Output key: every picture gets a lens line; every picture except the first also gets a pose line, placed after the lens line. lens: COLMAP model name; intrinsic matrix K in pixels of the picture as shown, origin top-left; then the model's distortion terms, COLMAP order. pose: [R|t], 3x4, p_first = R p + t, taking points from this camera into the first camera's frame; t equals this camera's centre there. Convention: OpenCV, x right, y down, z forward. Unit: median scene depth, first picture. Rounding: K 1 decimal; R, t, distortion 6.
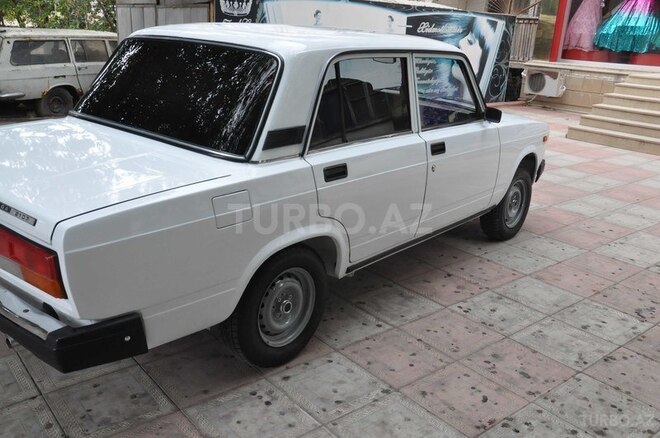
lens RADIAL K [[590.2, 0, 330.0], [0, 590.2, 219.0], [0, 0, 1]] dist [-0.094629, 0.198367]
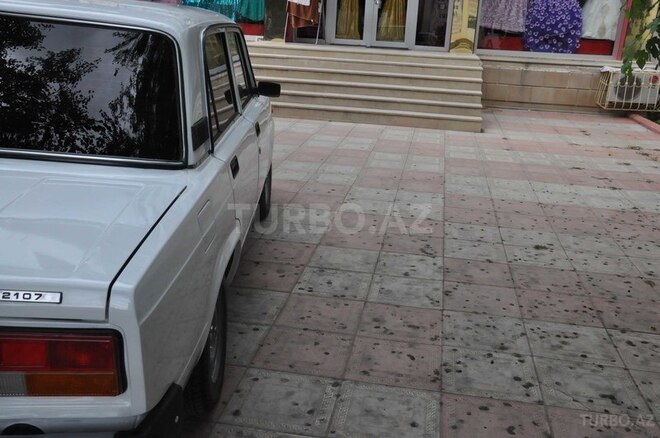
lens RADIAL K [[645.2, 0, 330.0], [0, 645.2, 219.0], [0, 0, 1]] dist [0.000596, -0.000532]
pose [[0.764623, -0.204464, 0.611184, -0.442490], [0.193735, 0.977399, 0.084603, -0.052072], [-0.614669, 0.053718, 0.786954, 0.149488]]
